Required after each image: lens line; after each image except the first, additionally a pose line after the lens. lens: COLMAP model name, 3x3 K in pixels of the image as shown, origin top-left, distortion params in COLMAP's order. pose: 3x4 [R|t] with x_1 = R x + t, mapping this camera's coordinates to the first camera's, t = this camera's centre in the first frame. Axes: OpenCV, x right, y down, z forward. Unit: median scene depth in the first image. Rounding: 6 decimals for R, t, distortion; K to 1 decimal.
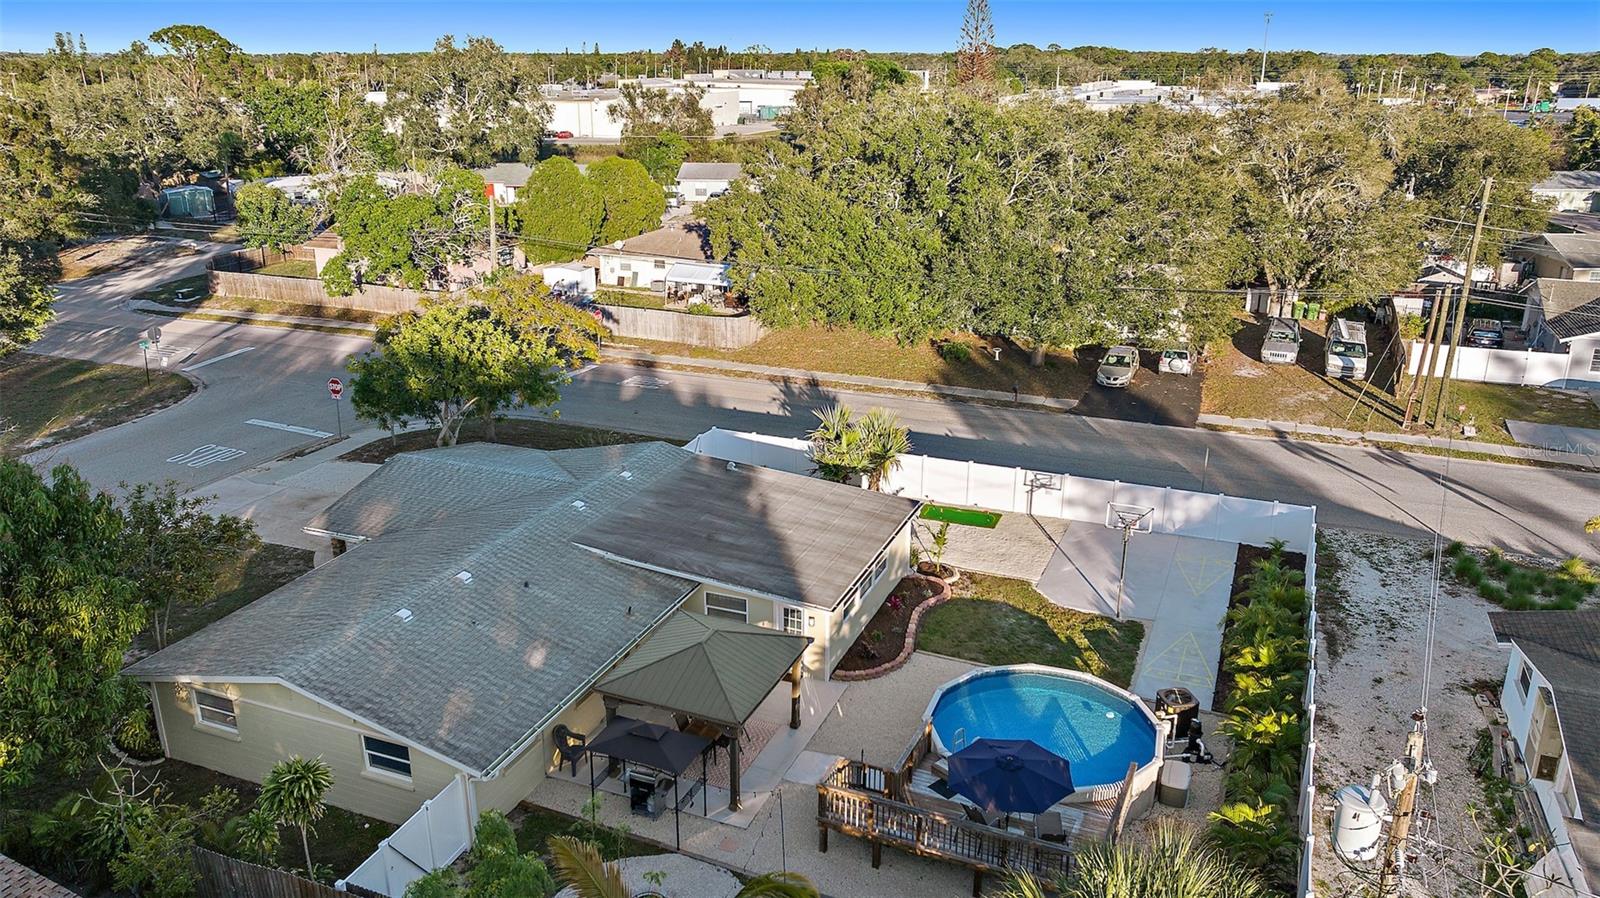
lens RADIAL K [[1142.1, 0, 800.0], [0, 1142.1, 449.0], [0, 0, 1]] dist [-0.006194, -0.002640]
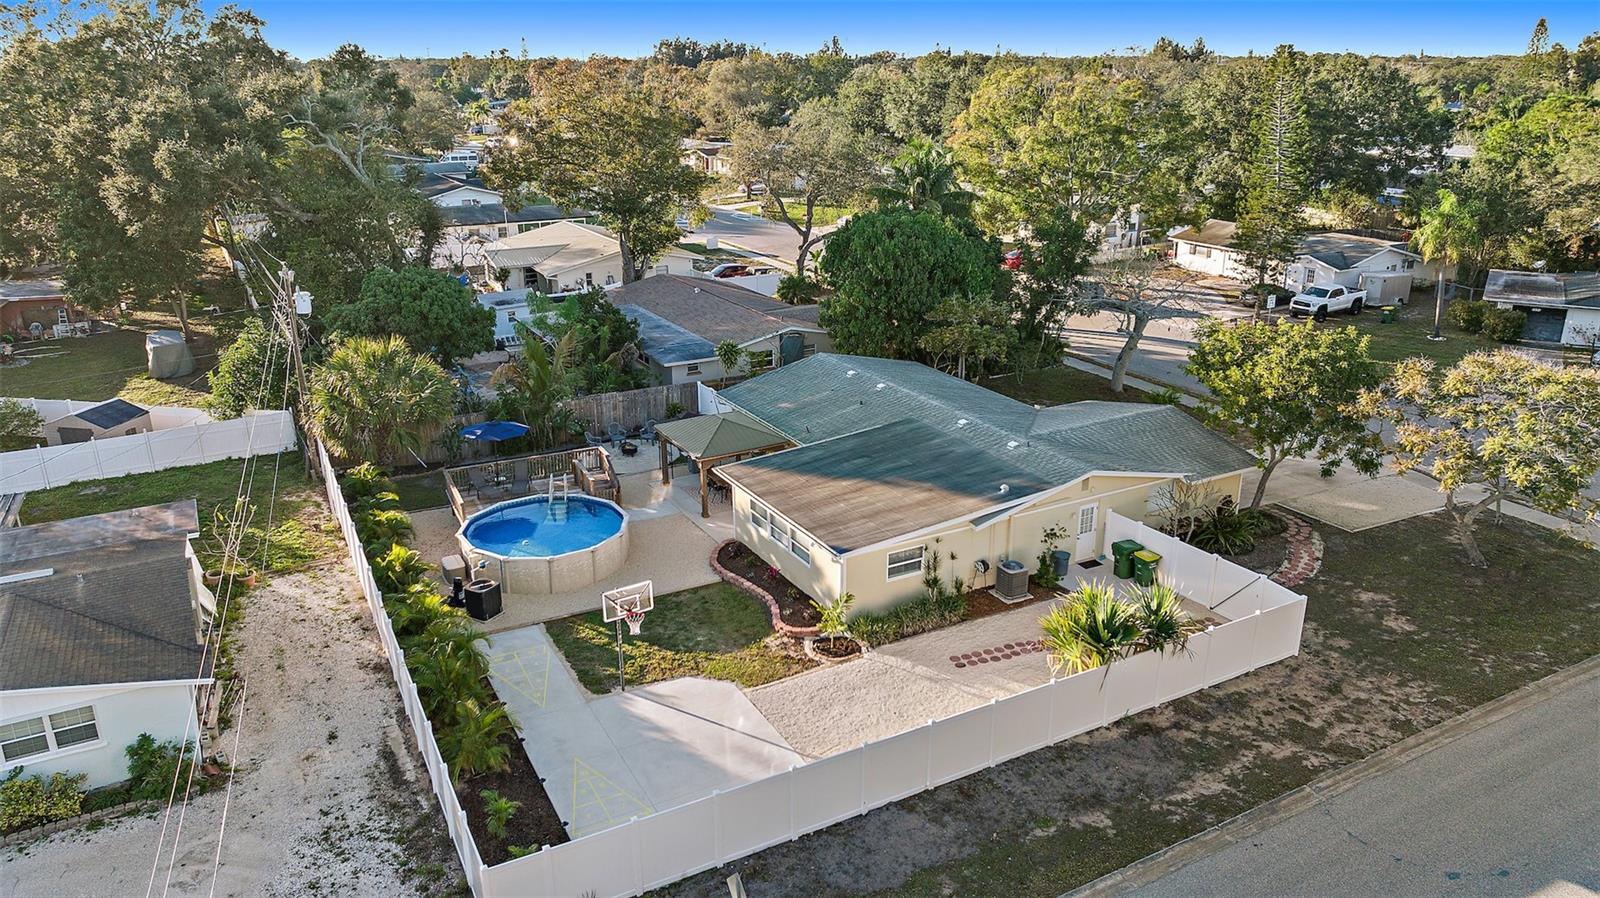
lens RADIAL K [[1142.1, 0, 800.0], [0, 1142.1, 449.0], [0, 0, 1]] dist [-0.006194, -0.002640]
pose [[-0.629450, 0.247065, -0.736717, 0.782858], [-0.250930, 0.832678, 0.493641, -0.466091], [0.735409, 0.495586, -0.462134, 1.397928]]
